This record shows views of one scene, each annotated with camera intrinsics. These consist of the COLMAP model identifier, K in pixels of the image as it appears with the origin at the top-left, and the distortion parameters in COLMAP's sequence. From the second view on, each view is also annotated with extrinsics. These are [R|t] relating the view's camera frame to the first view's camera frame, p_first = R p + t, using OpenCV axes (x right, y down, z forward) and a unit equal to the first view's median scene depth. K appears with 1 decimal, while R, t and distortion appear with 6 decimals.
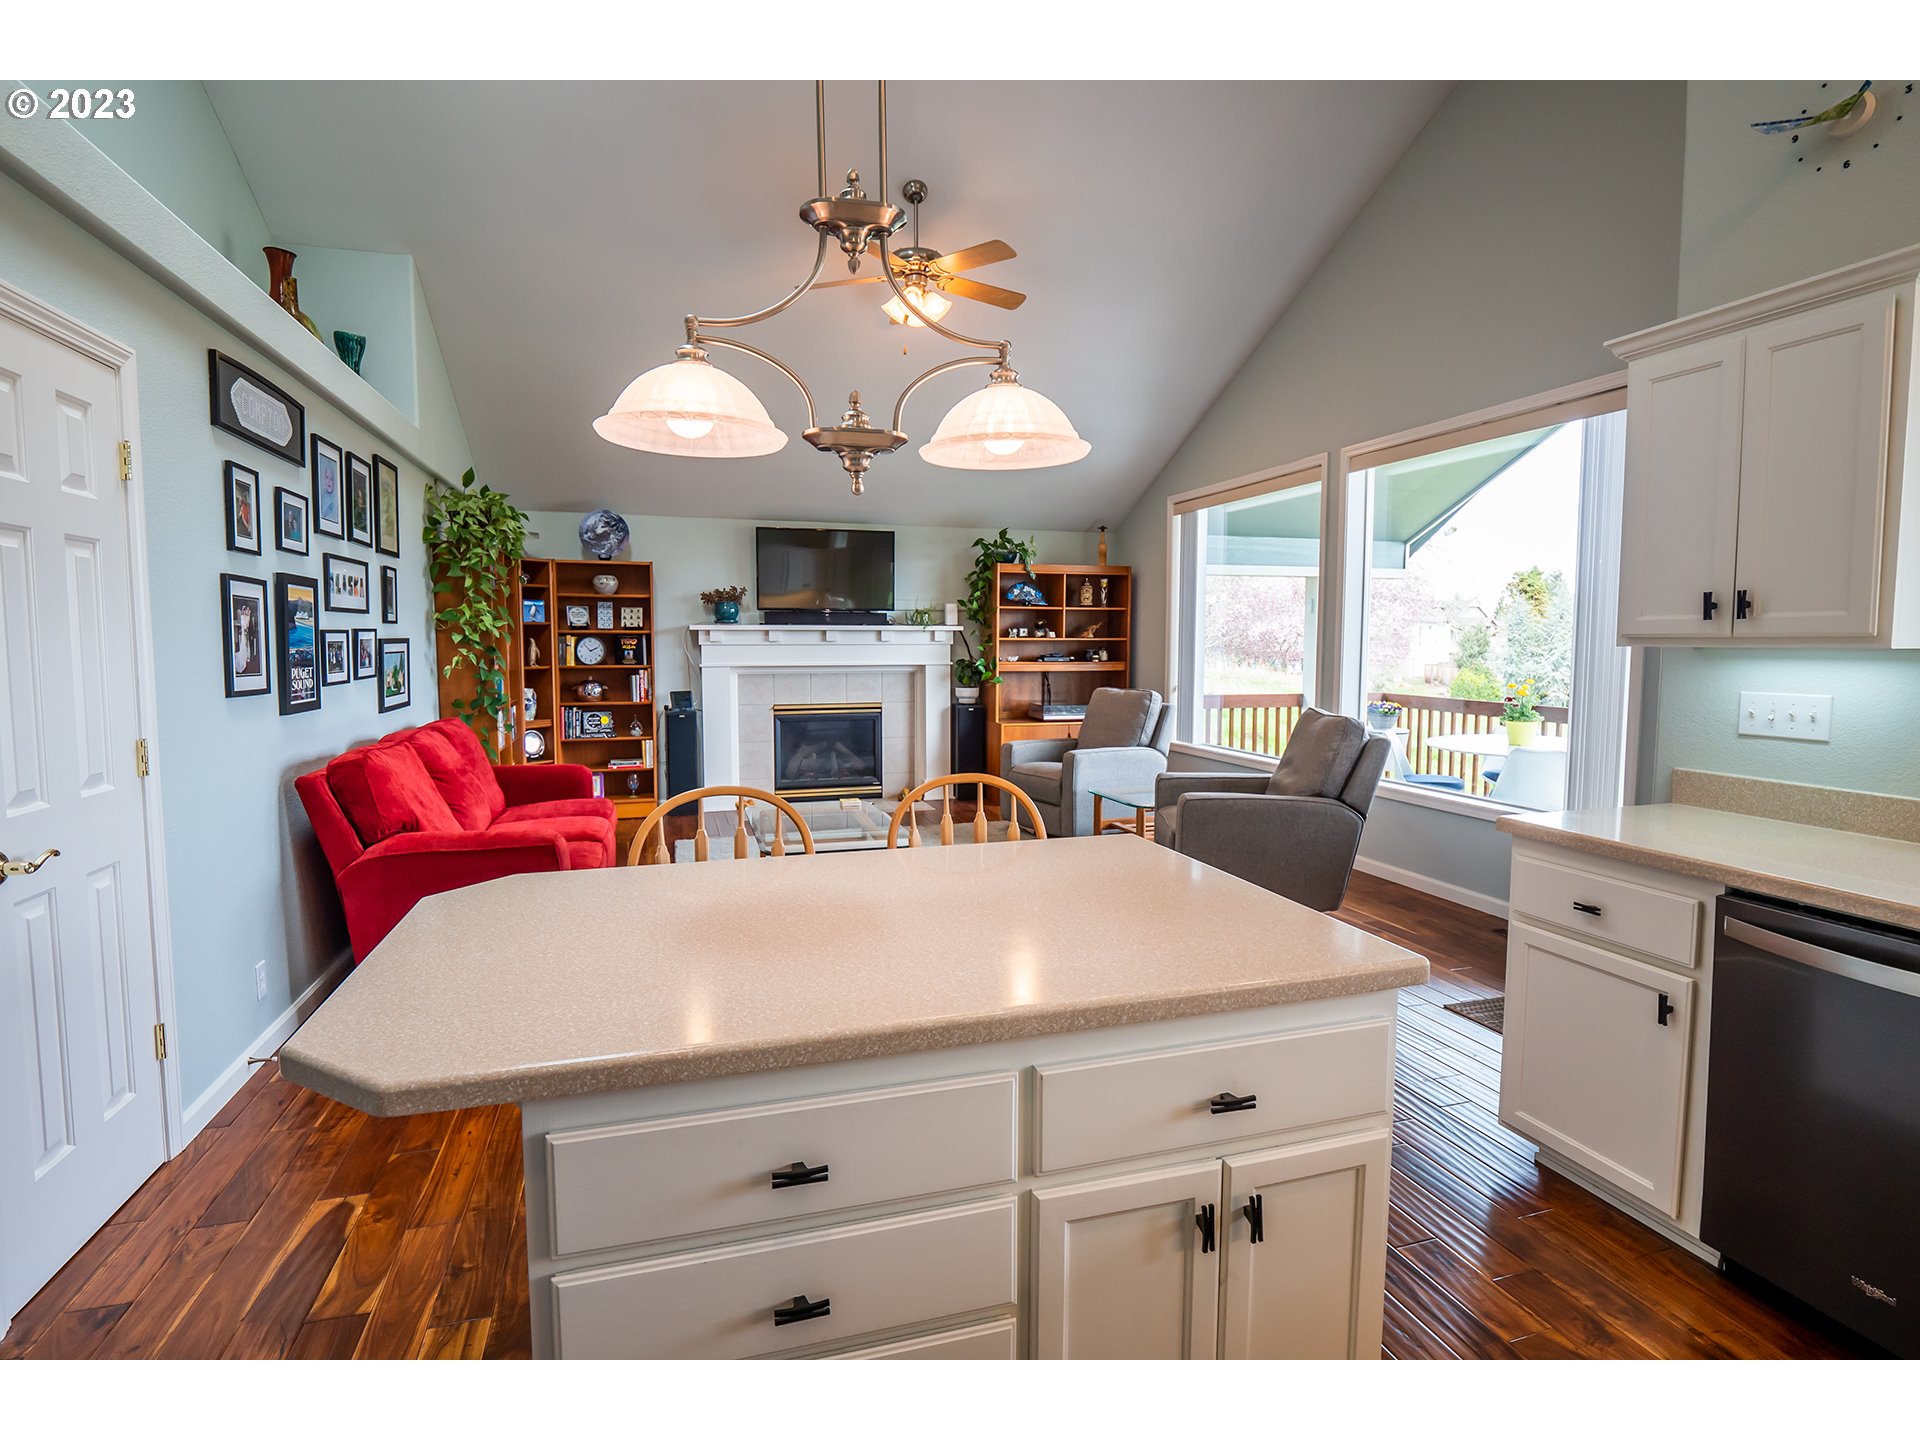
lens RADIAL K [[943.4, 0, 943.9], [0, 943.4, 708.3], [0, 0, 1]] dist [0.000224, -0.000059]
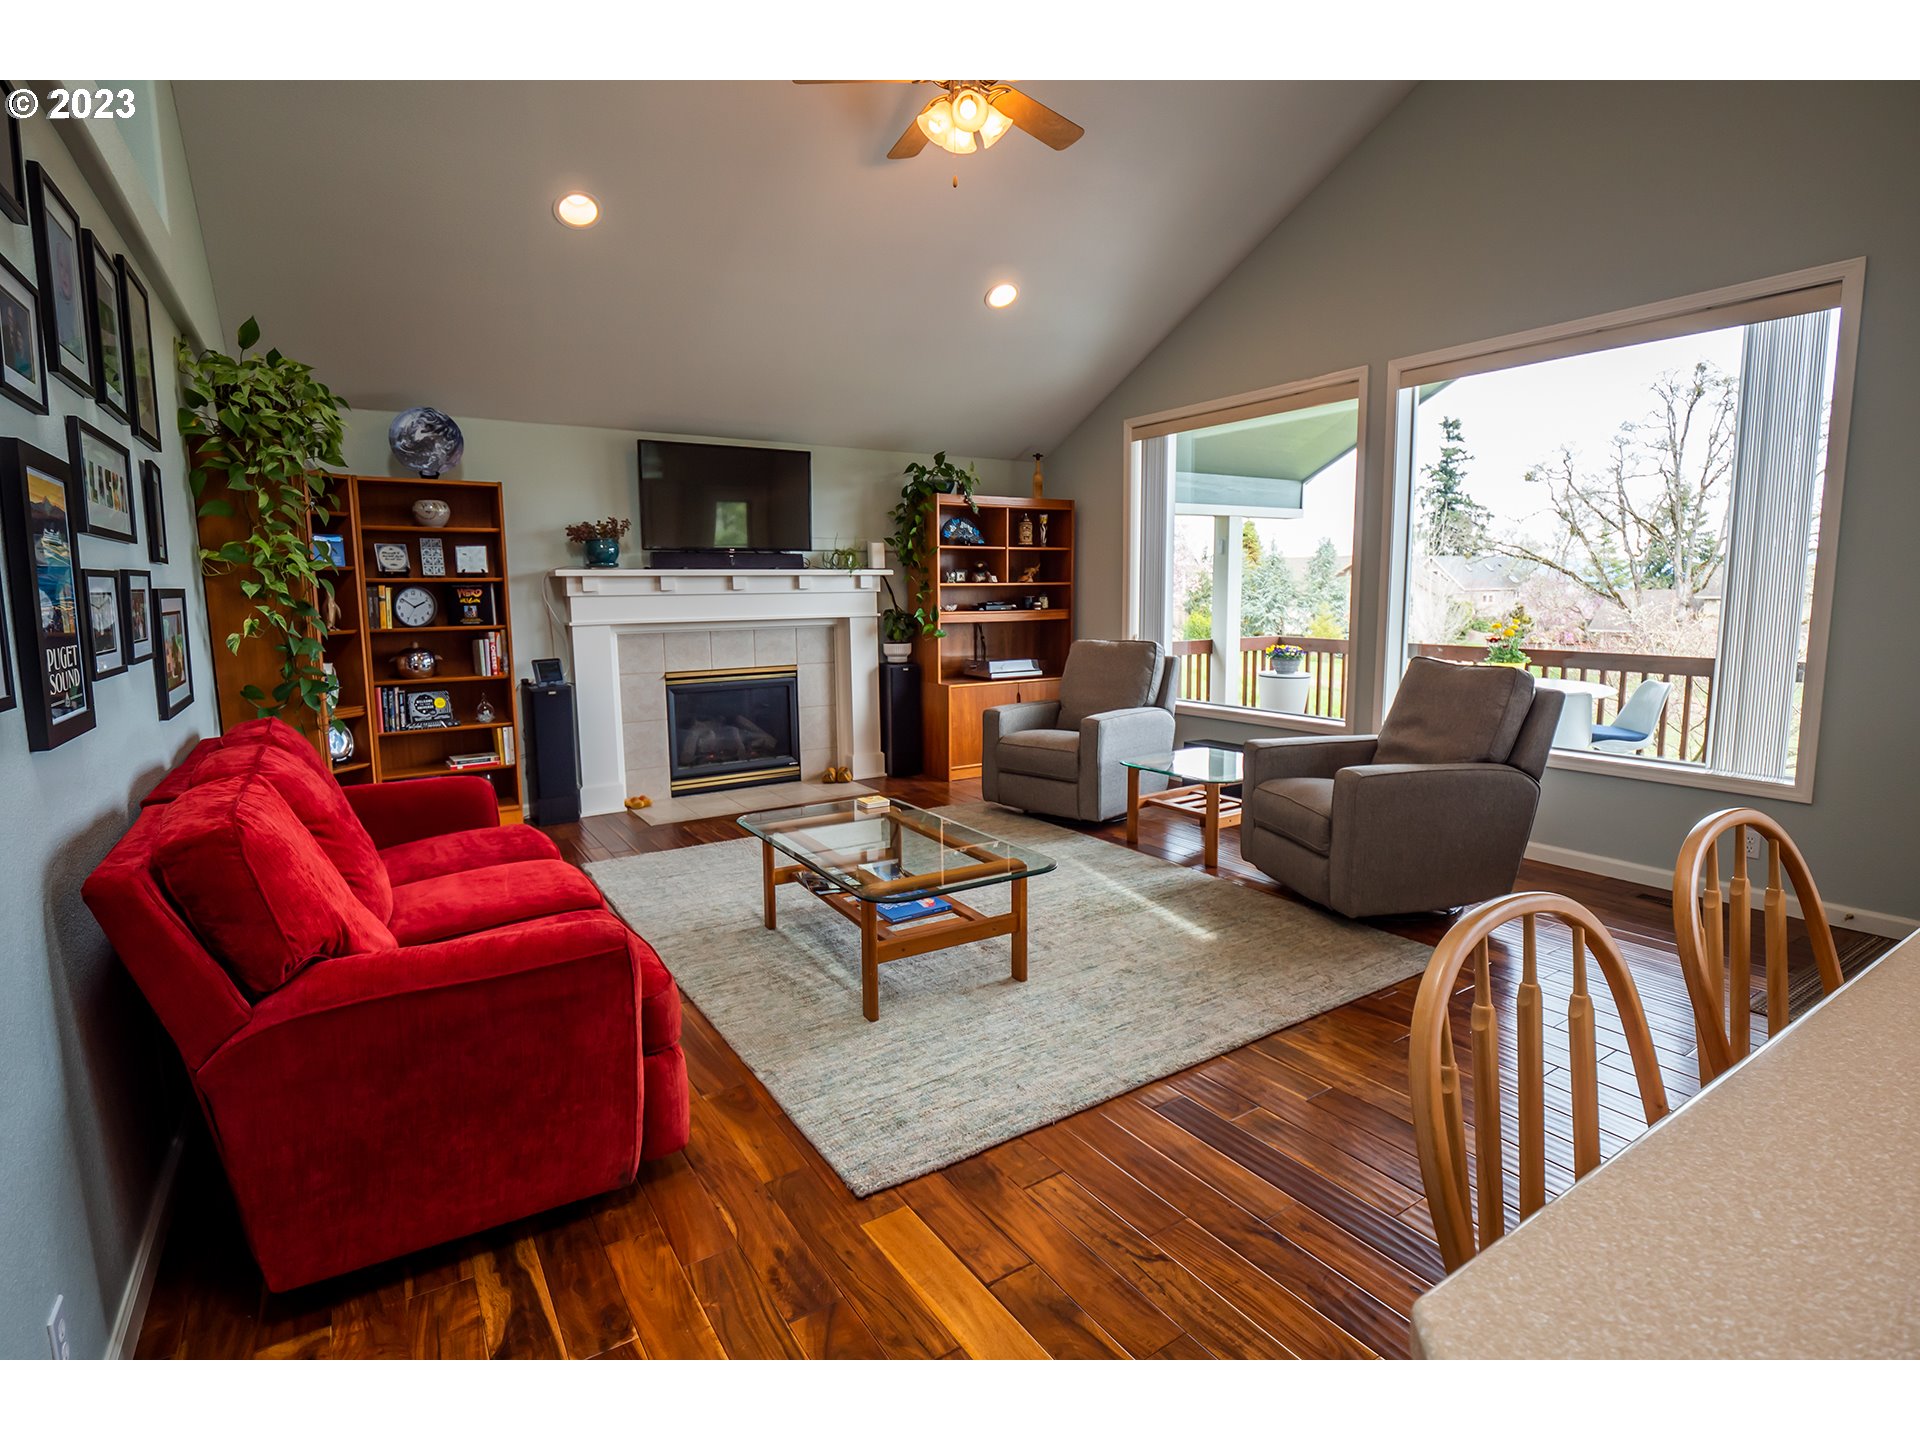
lens RADIAL K [[943.0, 0, 952.2], [0, 943.0, 707.9], [0, 0, 1]] dist [-0.000931, -0.011485]
pose [[0.961118, -0.046783, 0.272148, -0.176022], [0.032688, 0.997890, 0.056098, -0.011054], [-0.274198, -0.045021, 0.960619, 0.195086]]
